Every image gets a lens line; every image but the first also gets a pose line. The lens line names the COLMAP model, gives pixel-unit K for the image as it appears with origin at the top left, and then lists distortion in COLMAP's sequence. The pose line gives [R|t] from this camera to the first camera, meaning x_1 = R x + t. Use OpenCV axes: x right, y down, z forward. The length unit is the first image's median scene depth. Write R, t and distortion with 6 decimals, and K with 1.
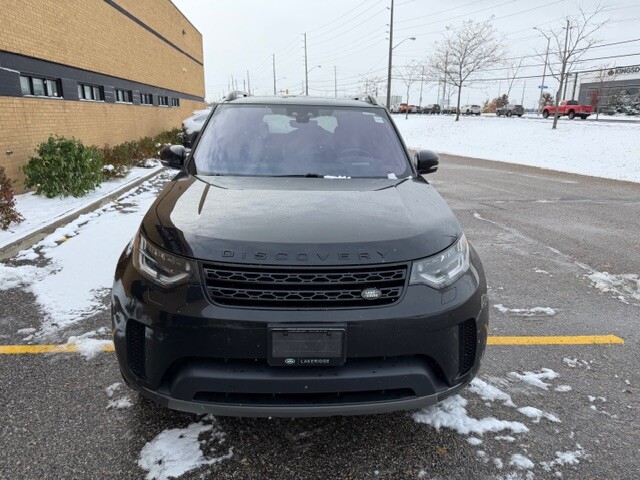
lens RADIAL K [[451.2, 0, 324.3], [0, 451.2, 239.9], [0, 0, 1]] dist [0.003816, -0.008608]
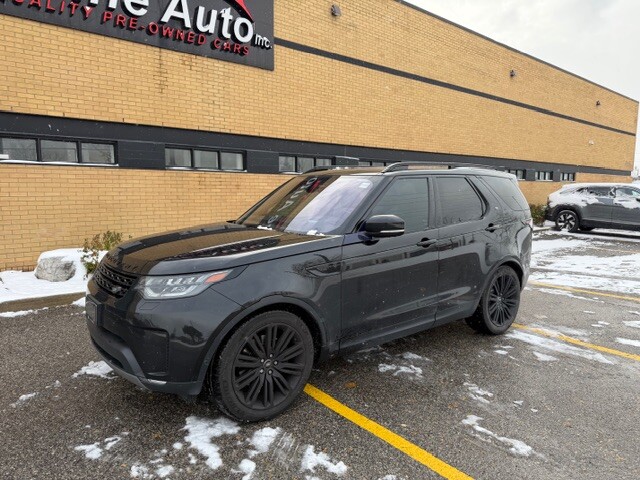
lens RADIAL K [[443.2, 0, 322.1], [0, 443.2, 249.1], [0, 0, 1]] dist [0.059719, -0.090932]
pose [[0.584070, 0.098746, -0.805674, 1.109113], [-0.211410, 0.976822, -0.033539, -0.072957], [0.783688, 0.189917, 0.591408, 0.391808]]
